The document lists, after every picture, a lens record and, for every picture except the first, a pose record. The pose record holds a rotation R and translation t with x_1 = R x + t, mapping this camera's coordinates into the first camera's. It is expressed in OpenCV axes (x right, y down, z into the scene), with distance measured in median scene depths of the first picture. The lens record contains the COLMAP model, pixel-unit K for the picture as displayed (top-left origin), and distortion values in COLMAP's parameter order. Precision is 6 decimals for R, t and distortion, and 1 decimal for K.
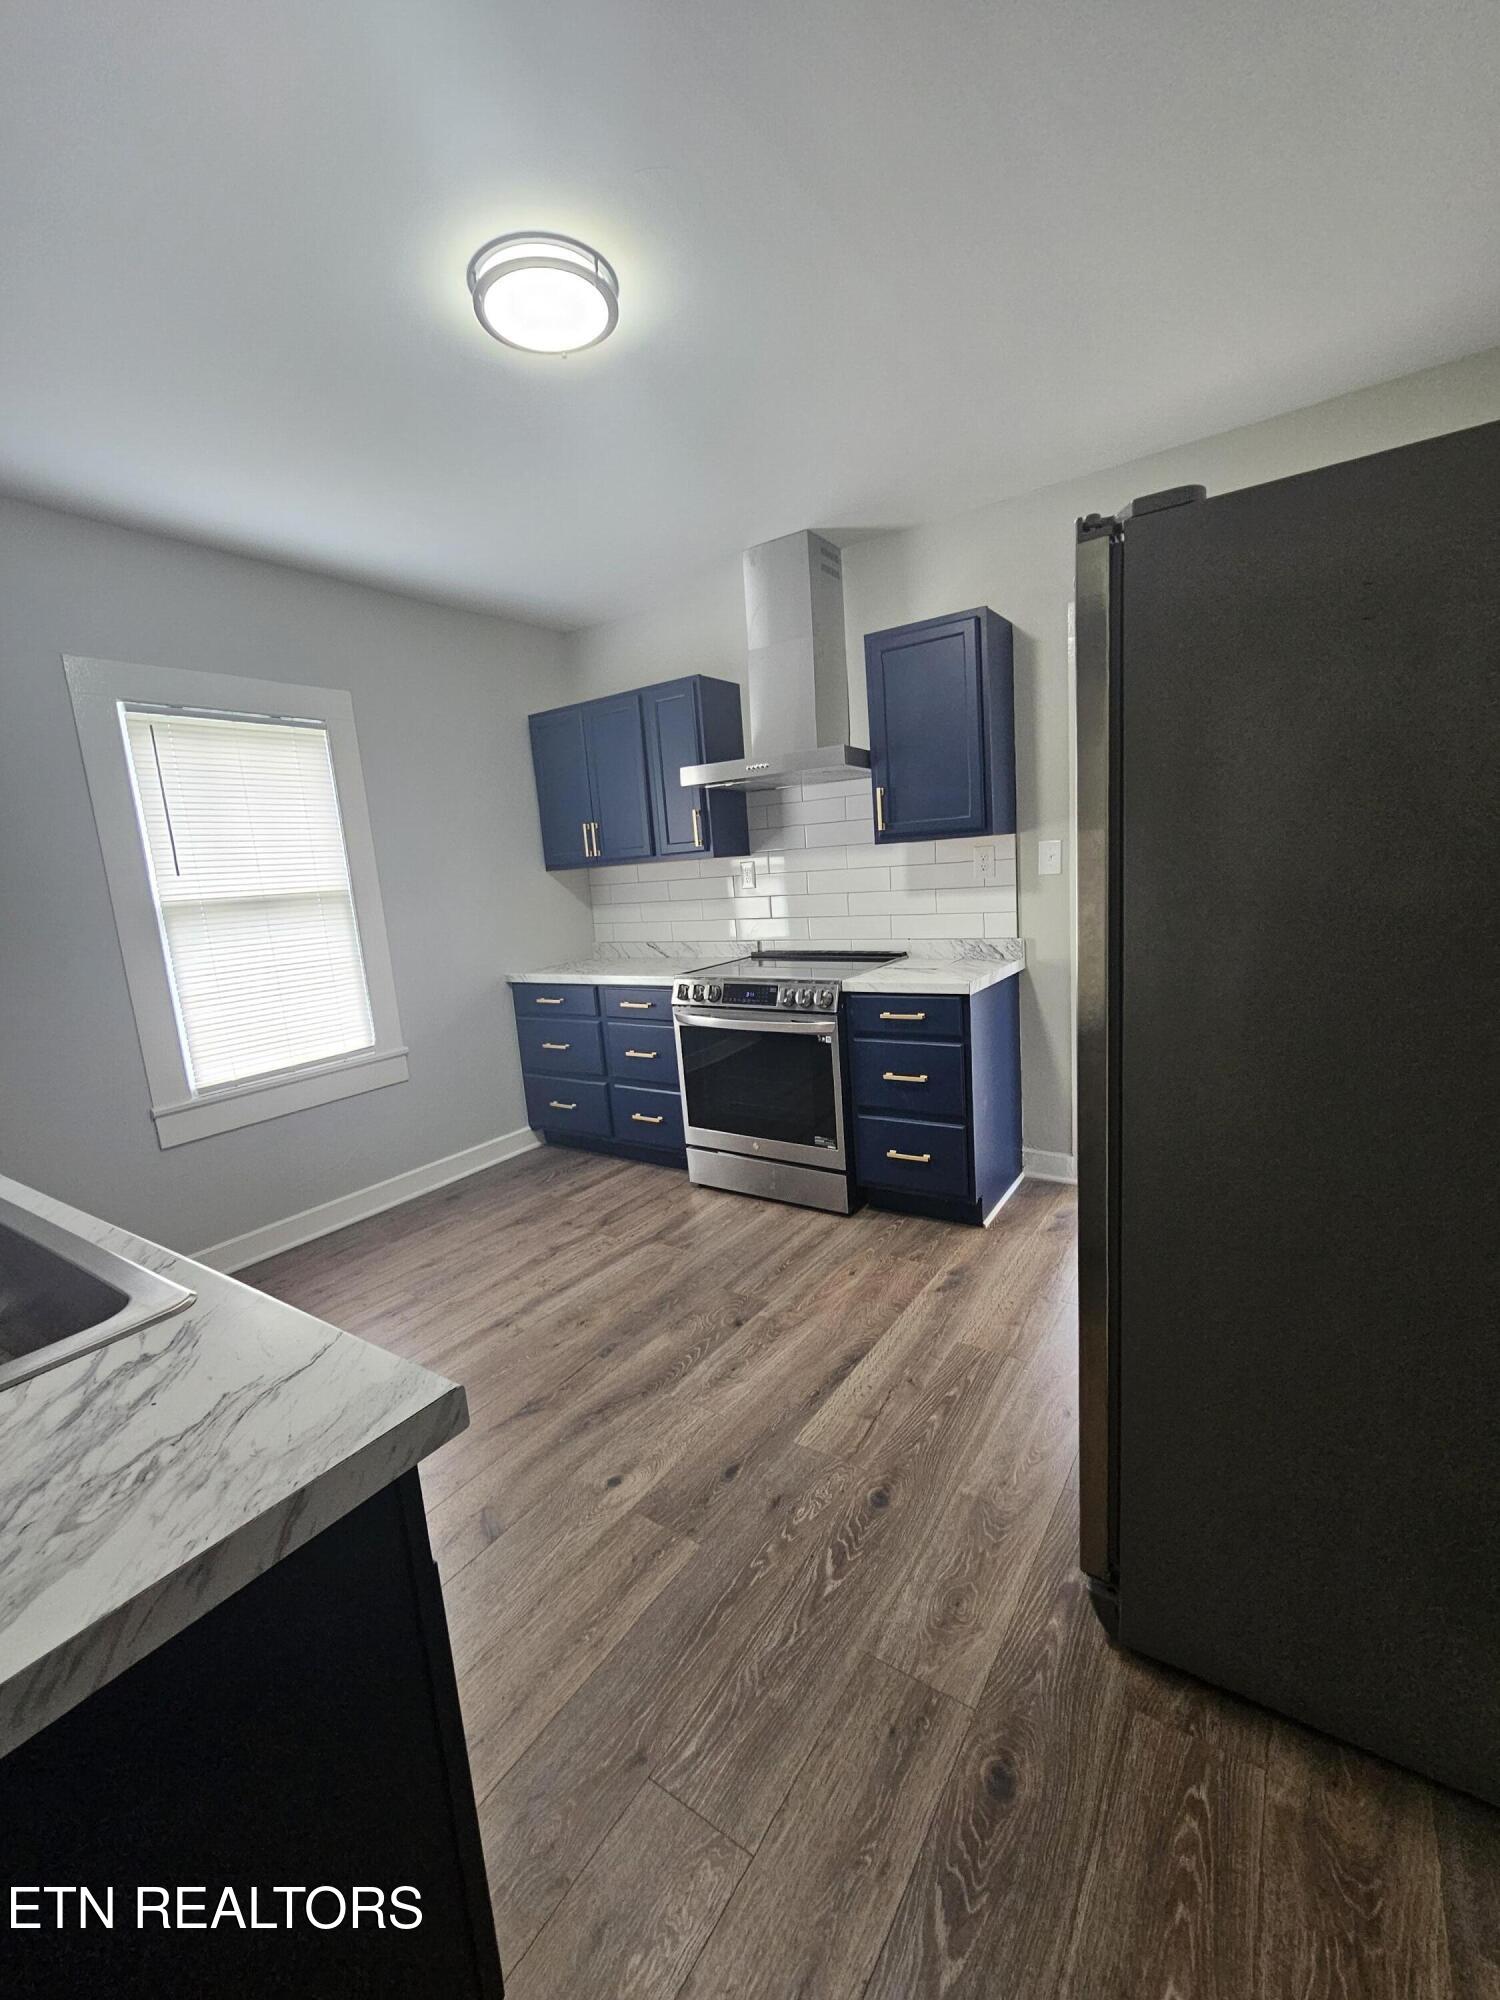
lens RADIAL K [[819.9, 0, 752.3], [0, 819.9, 1000.0], [0, 0, 1]] dist [0.000891, -0.000131]
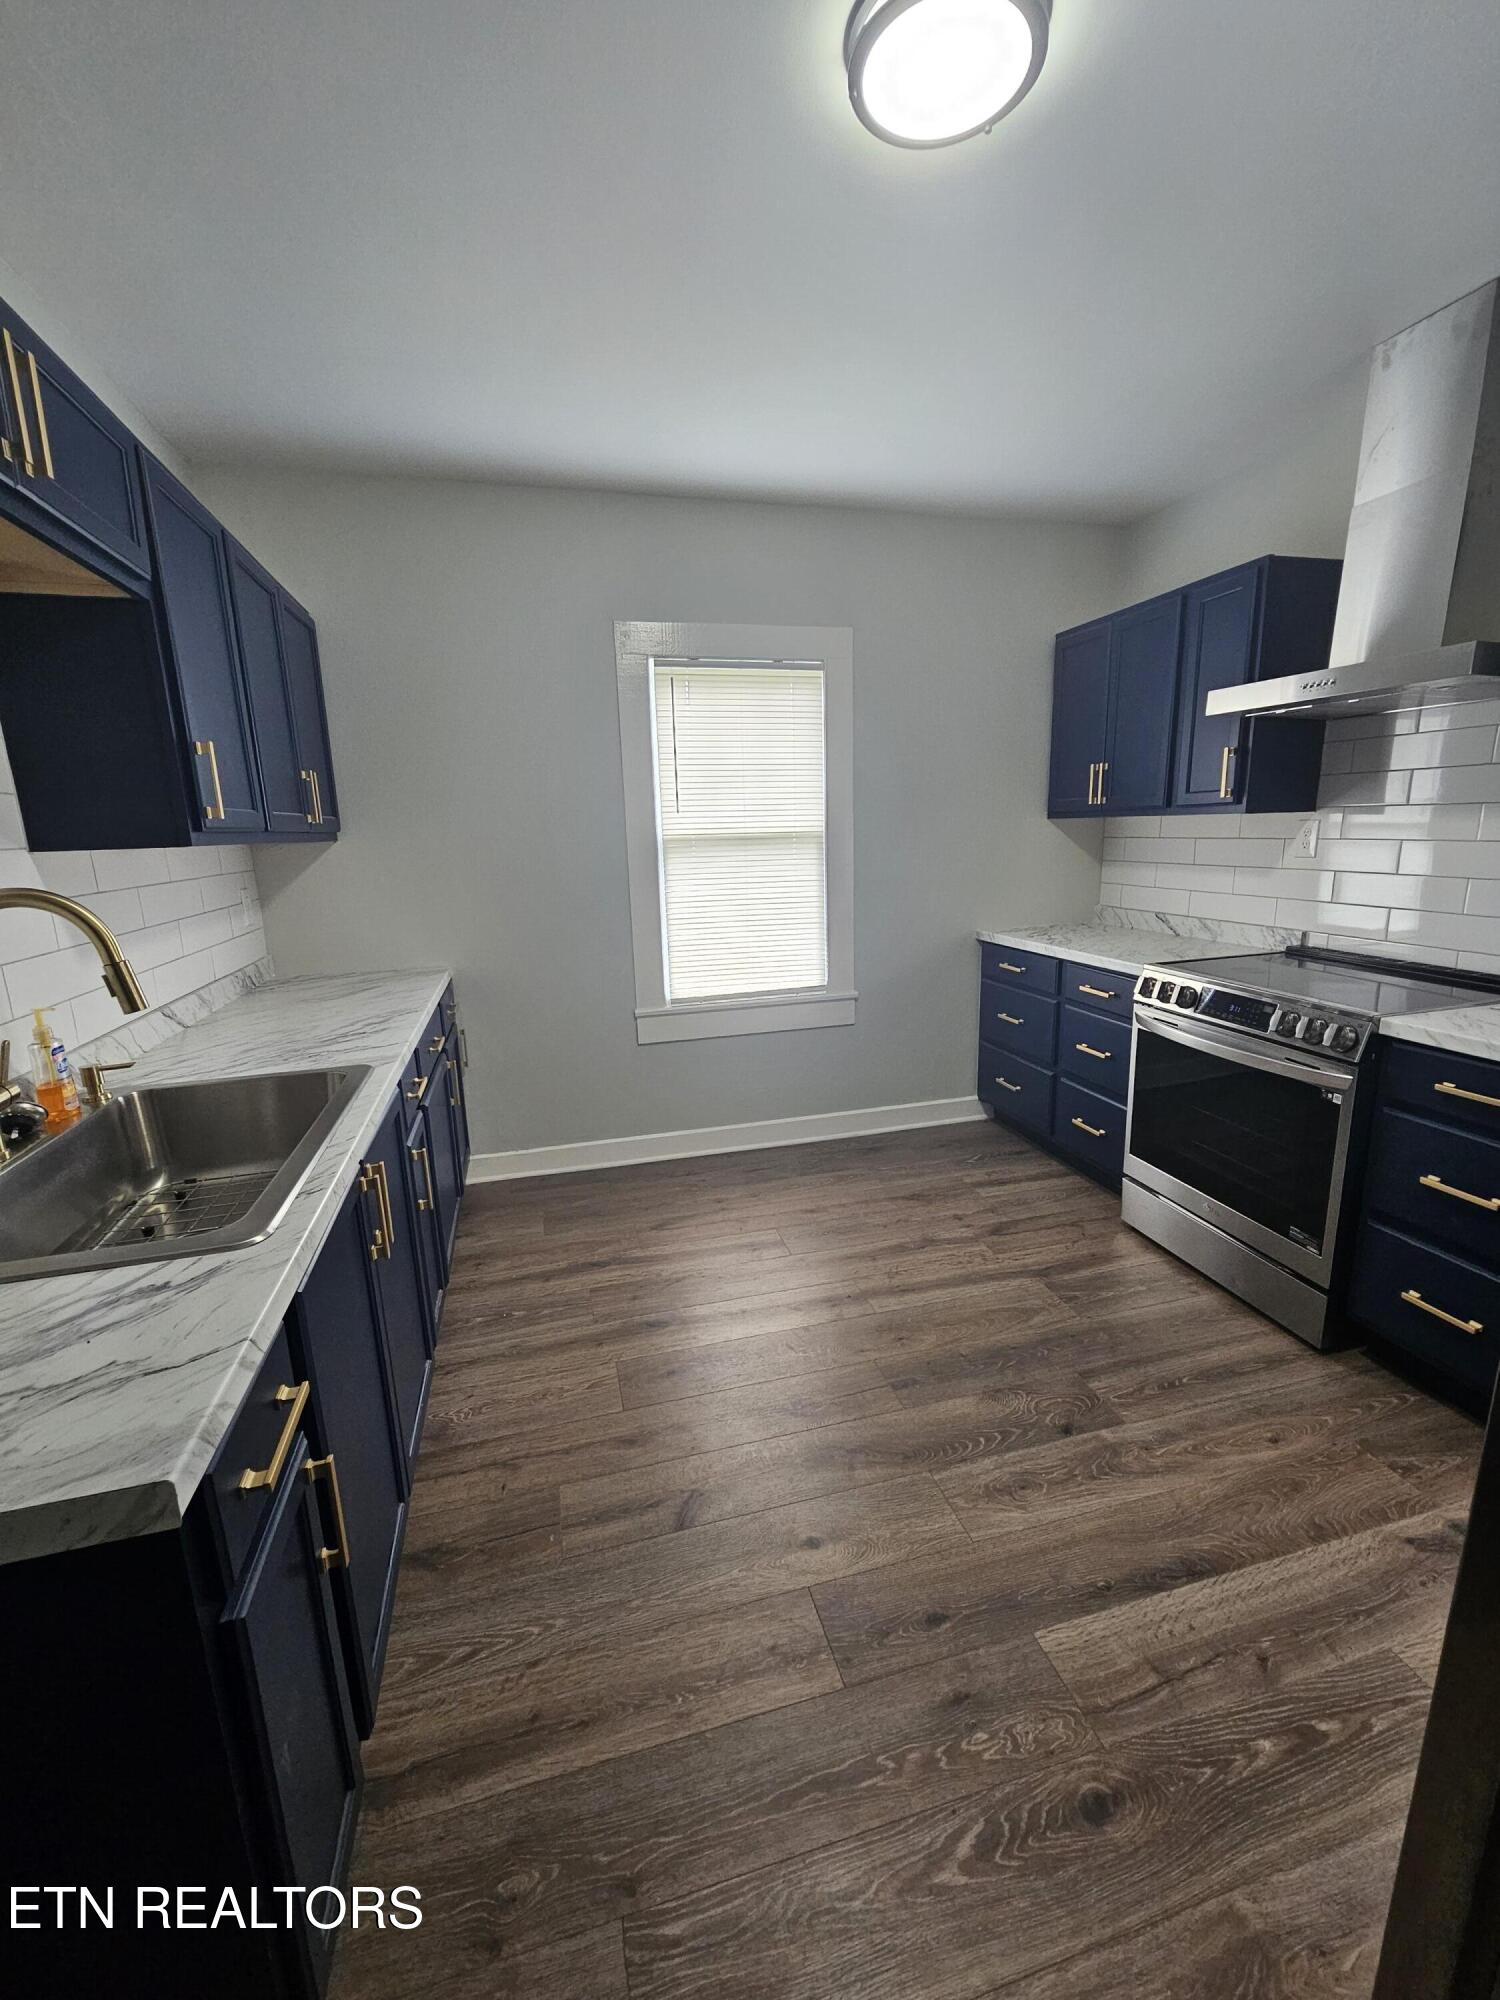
lens RADIAL K [[819.9, 0, 759.3], [0, 819.9, 1005.5], [0, 0, 1]] dist [0.000891, -0.000131]
pose [[0.758421, 0.189625, -0.623570, 0.139362], [-0.133320, 0.981647, 0.136363, -0.056098], [0.637983, -0.020287, 0.769783, 0.180989]]
